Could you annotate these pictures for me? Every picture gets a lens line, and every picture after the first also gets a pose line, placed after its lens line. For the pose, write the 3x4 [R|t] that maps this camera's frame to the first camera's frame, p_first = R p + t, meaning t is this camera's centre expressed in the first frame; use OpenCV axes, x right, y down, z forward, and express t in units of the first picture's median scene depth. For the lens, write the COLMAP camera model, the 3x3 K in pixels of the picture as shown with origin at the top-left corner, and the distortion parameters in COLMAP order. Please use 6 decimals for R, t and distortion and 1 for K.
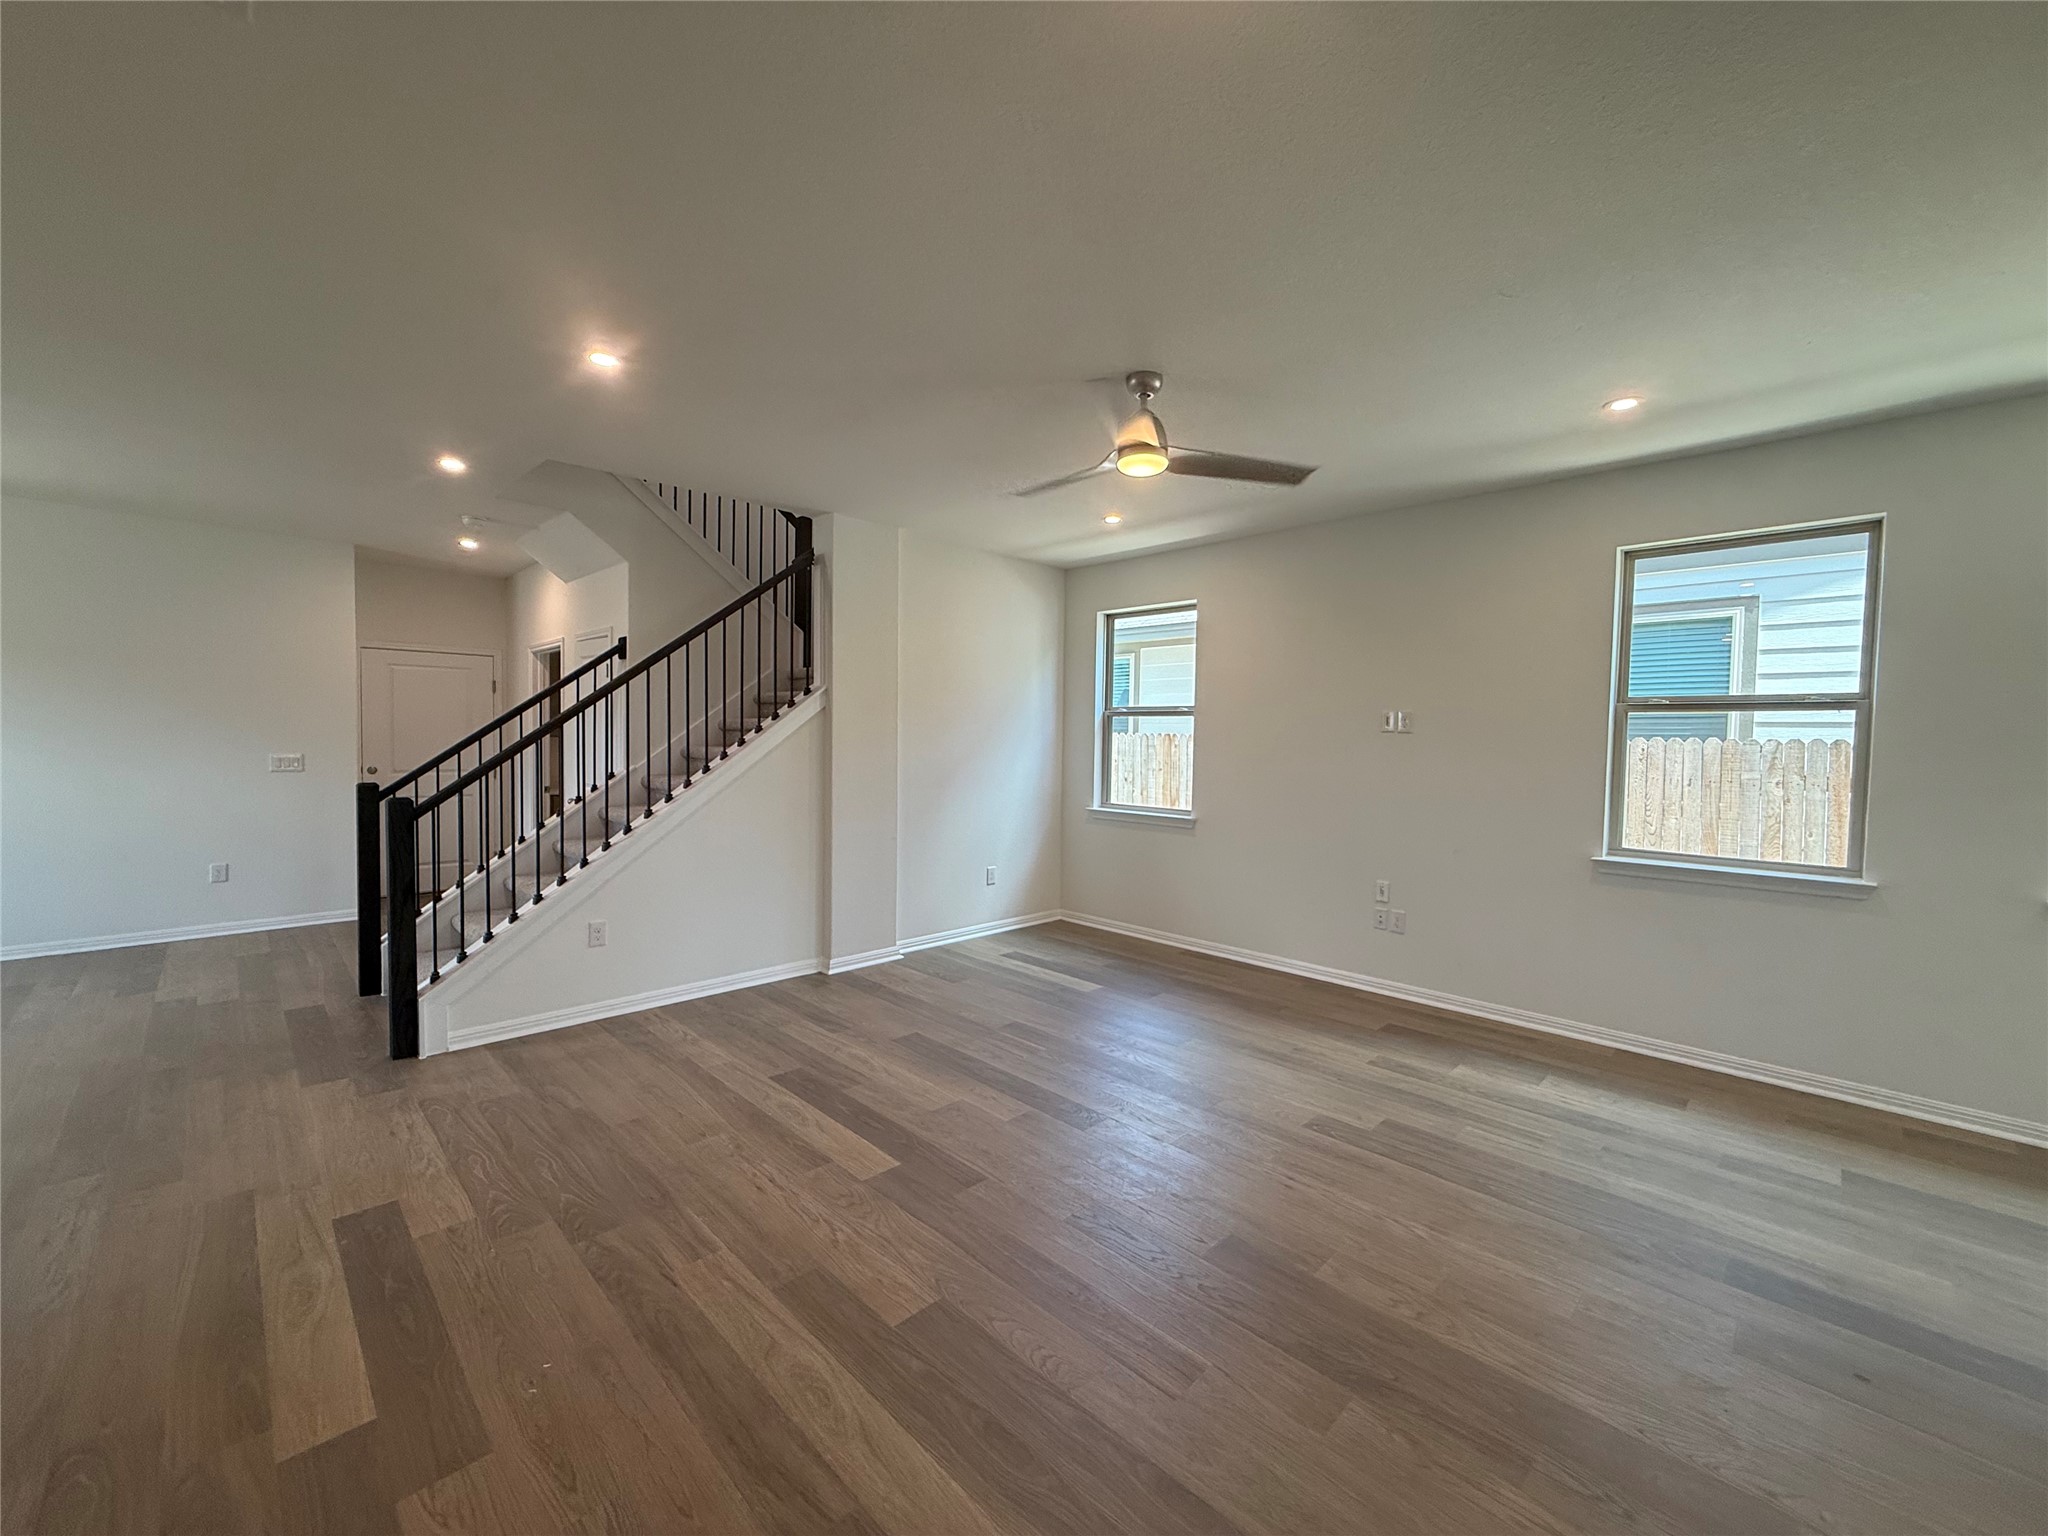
lens RADIAL K [[808.0, 0, 1012.9], [0, 808.0, 767.4], [0, 0, 1]] dist [-0.007462, 0.001323]
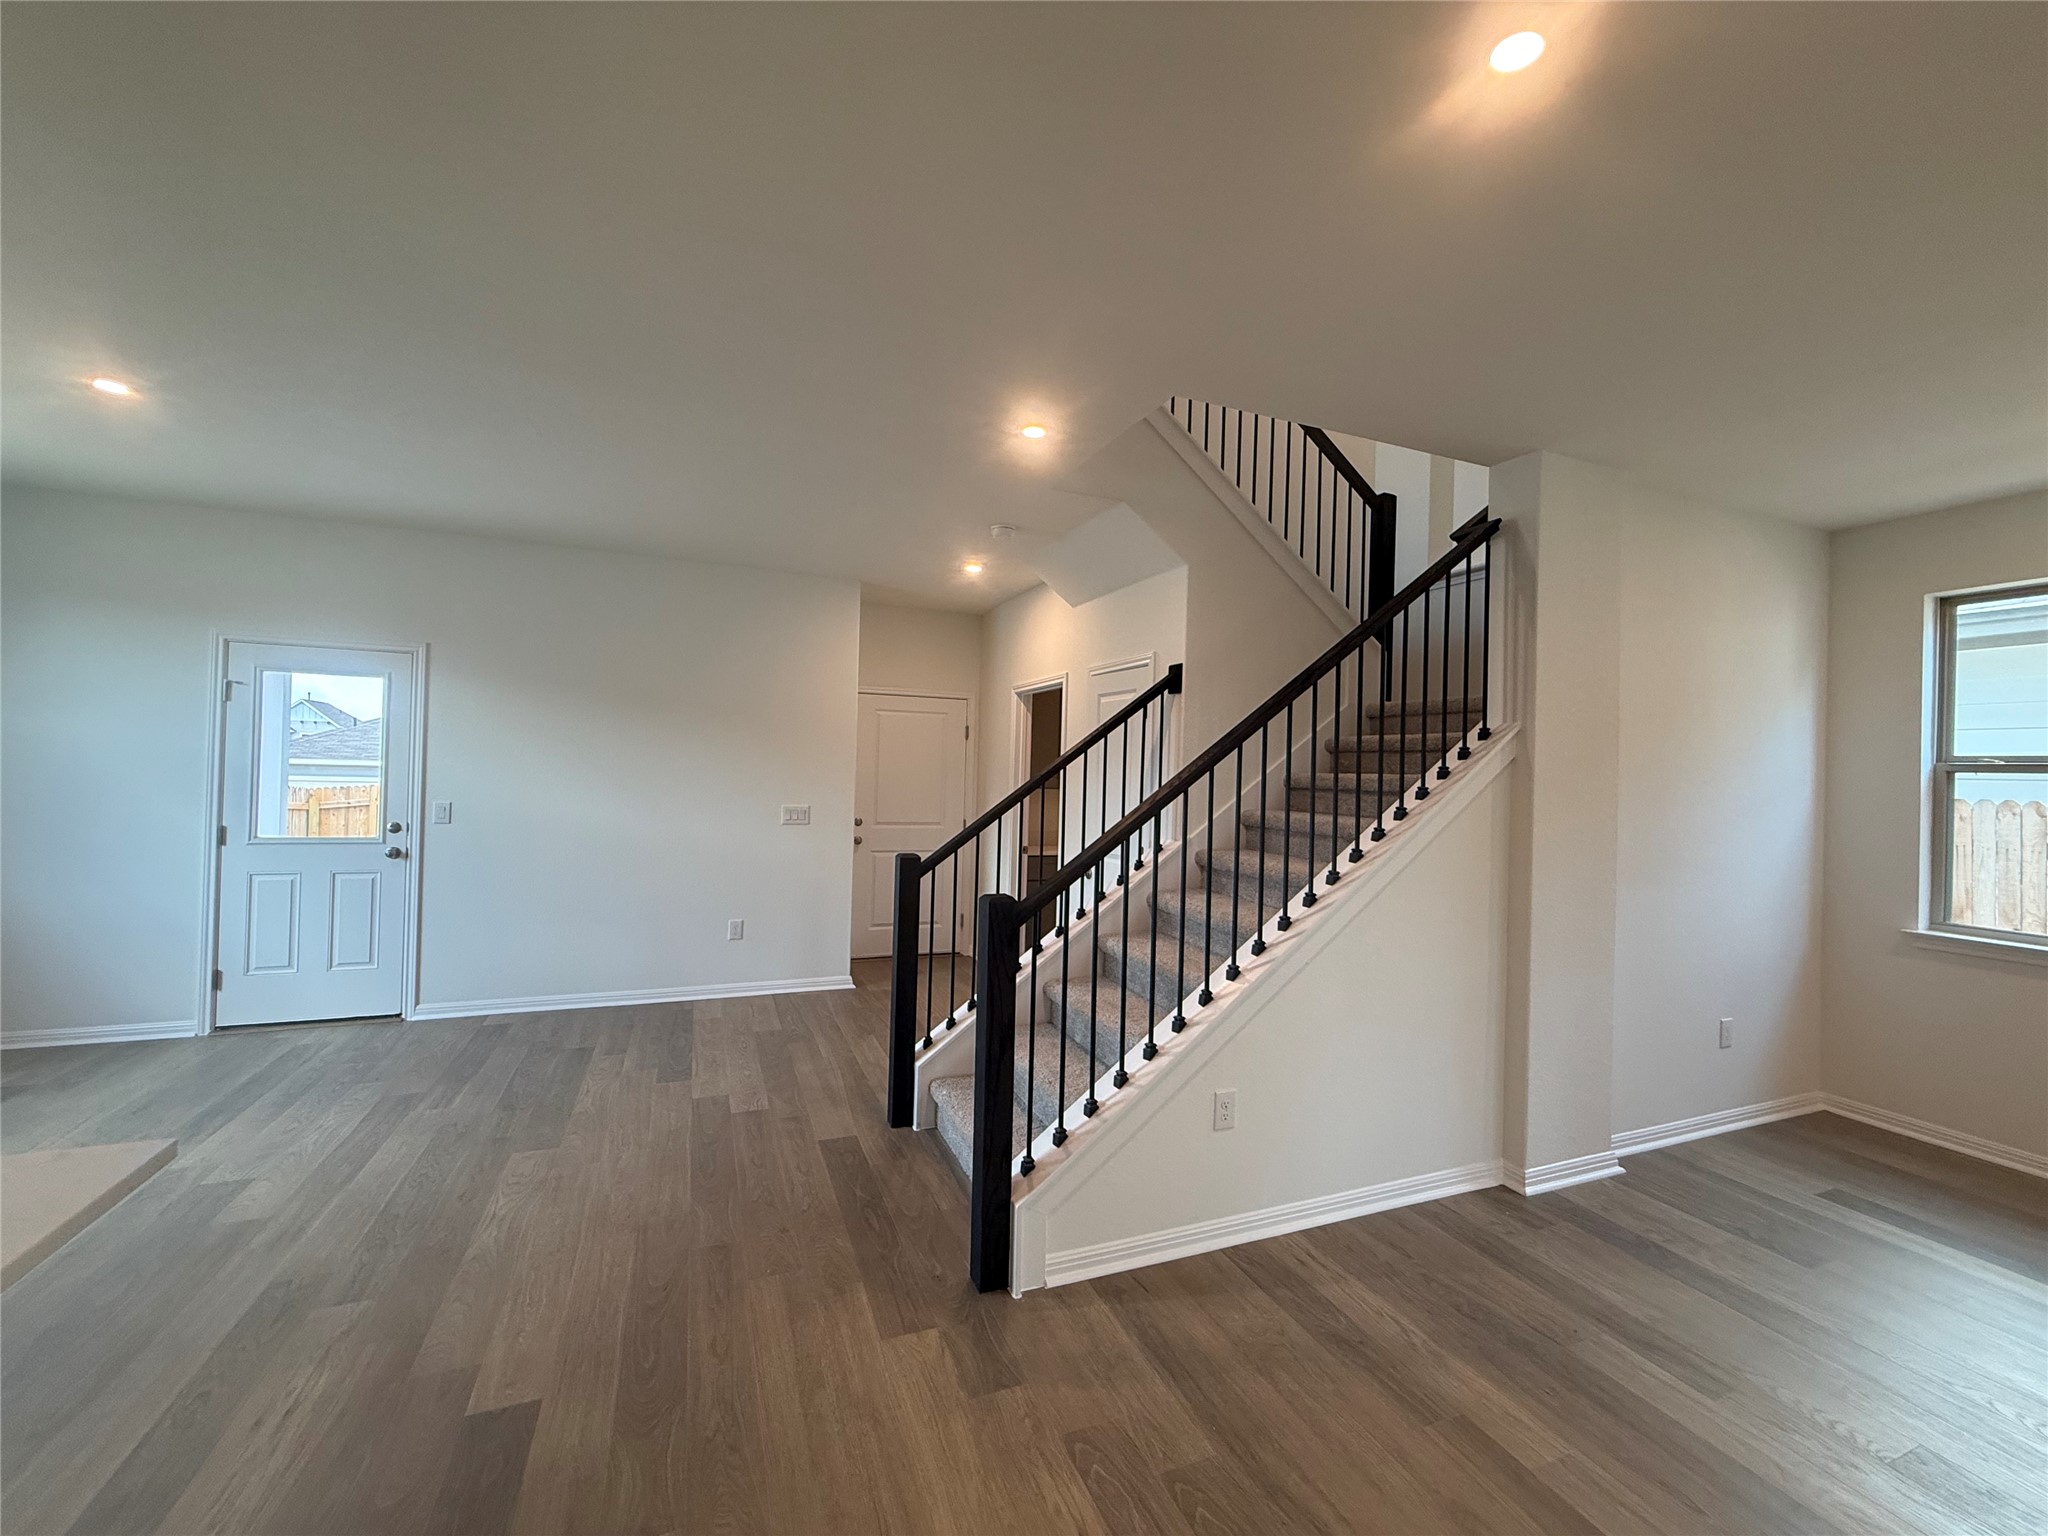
lens RADIAL K [[808.0, 0, 1015.9], [0, 808.0, 767.1], [0, 0, 1]] dist [-0.007462, 0.001323]
pose [[0.919520, 0.005572, -0.393004, -0.342946], [-0.026004, 0.998571, -0.046684, -0.028707], [0.392182, 0.053147, 0.918351, 0.267353]]
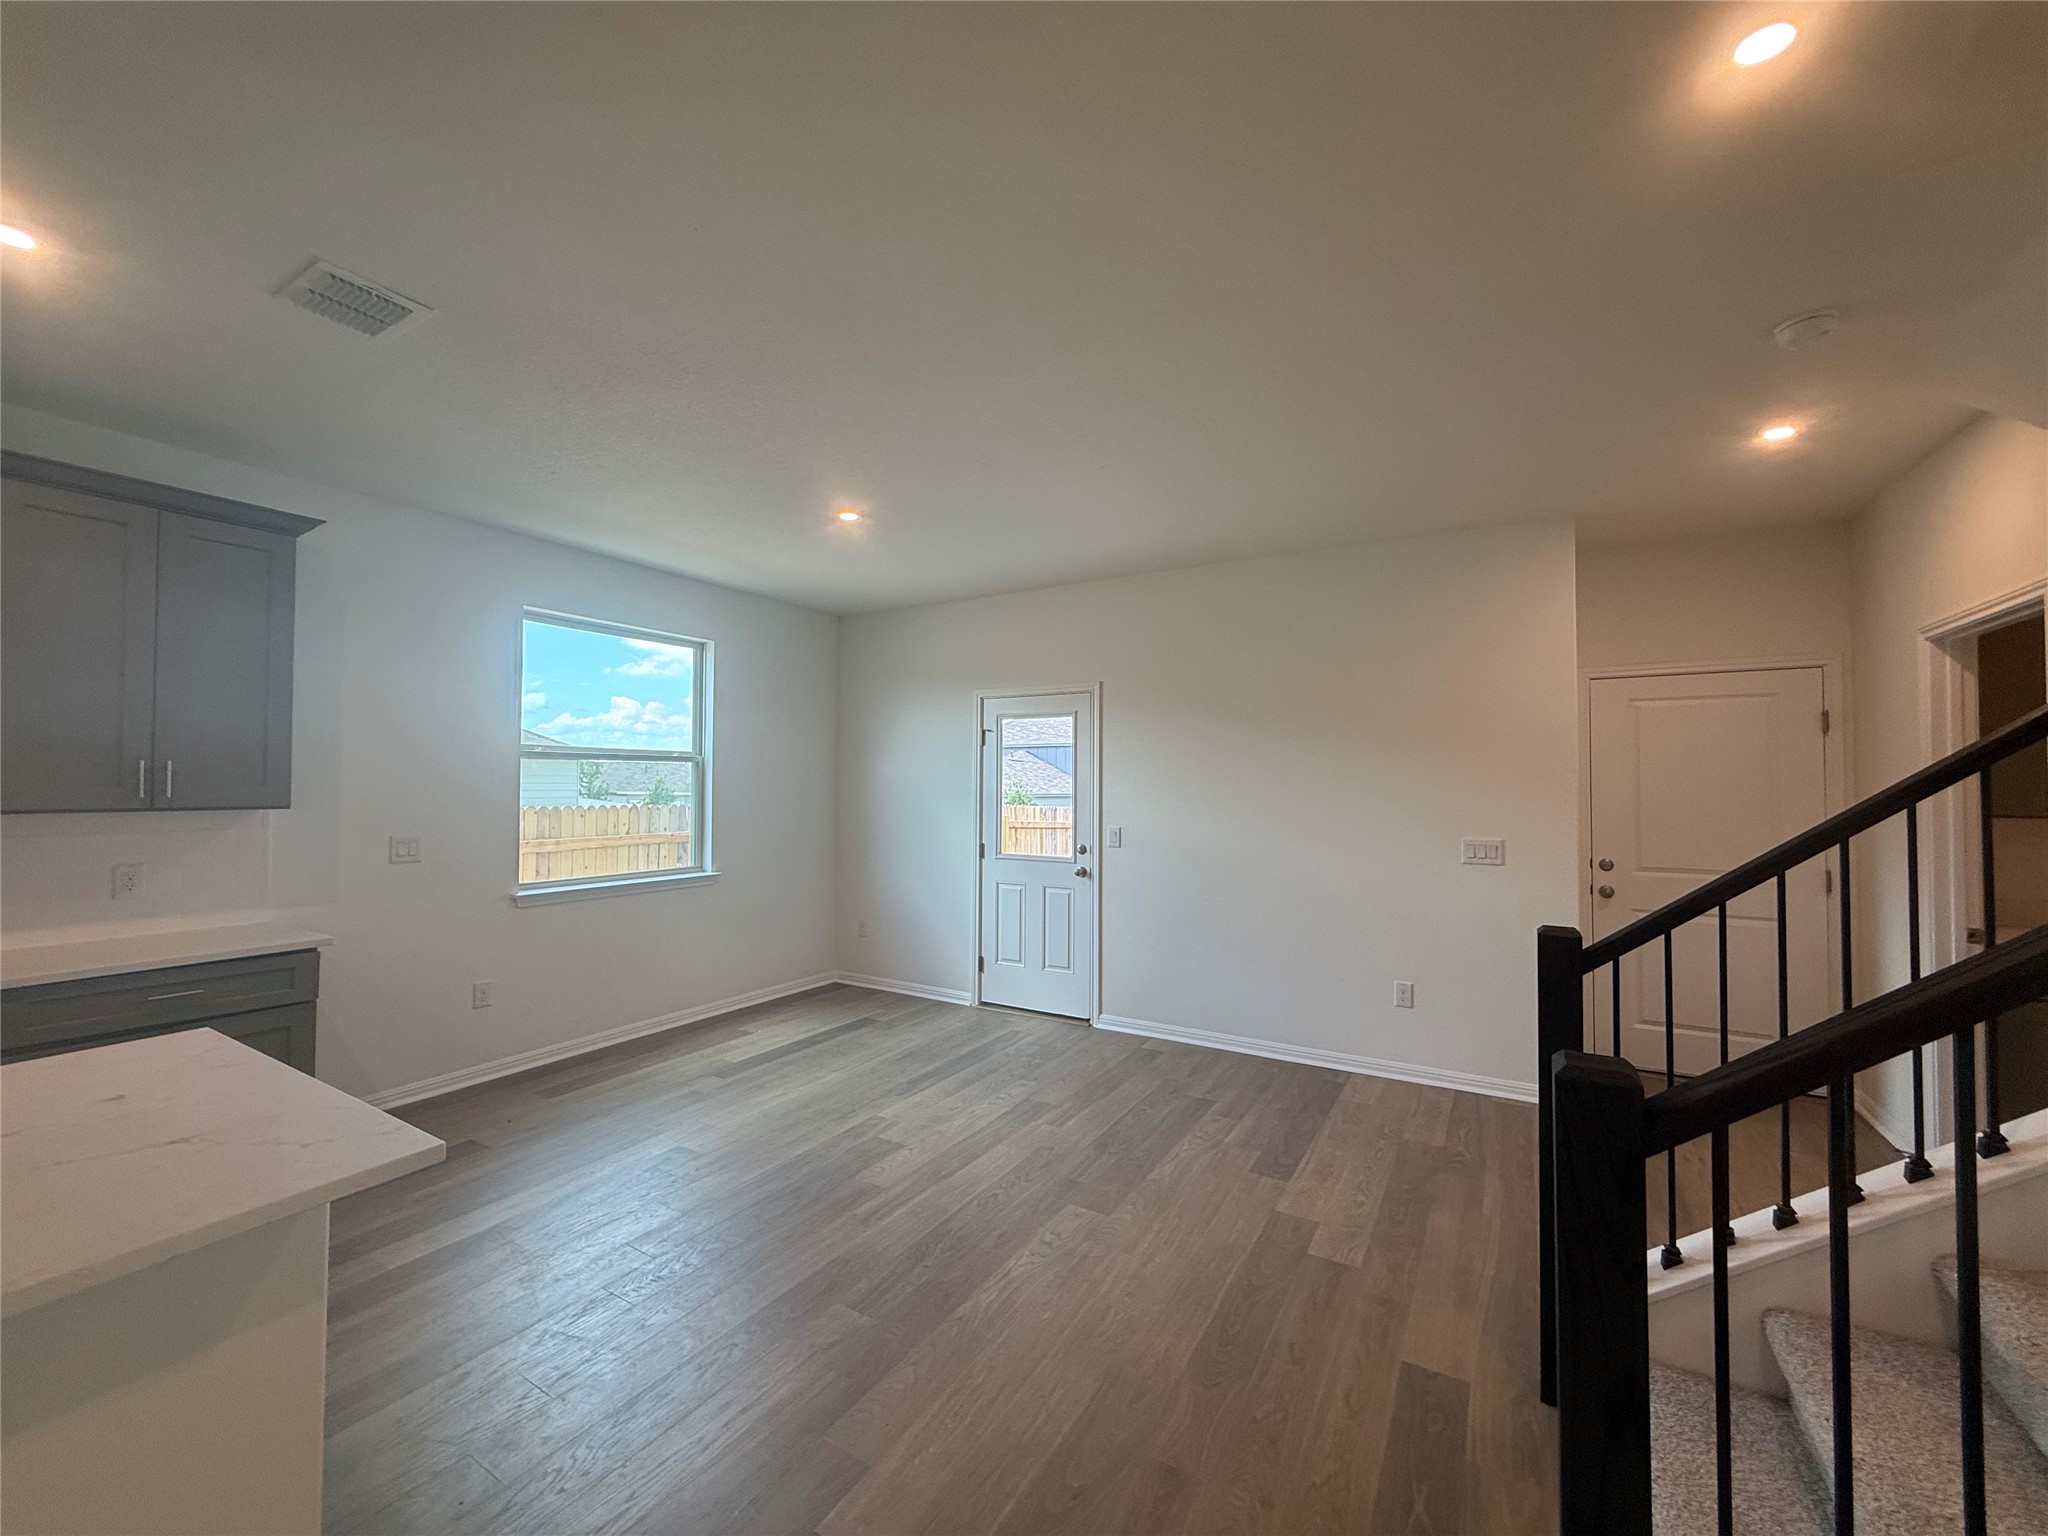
lens RADIAL K [[808.0, 0, 1020.9], [0, 808.0, 769.7], [0, 0, 1]] dist [-0.007462, 0.001323]
pose [[0.242915, -0.035756, -0.969388, -0.374769], [-0.035737, 0.998312, -0.045778, -0.035646], [0.969389, 0.045763, 0.241227, 0.514013]]
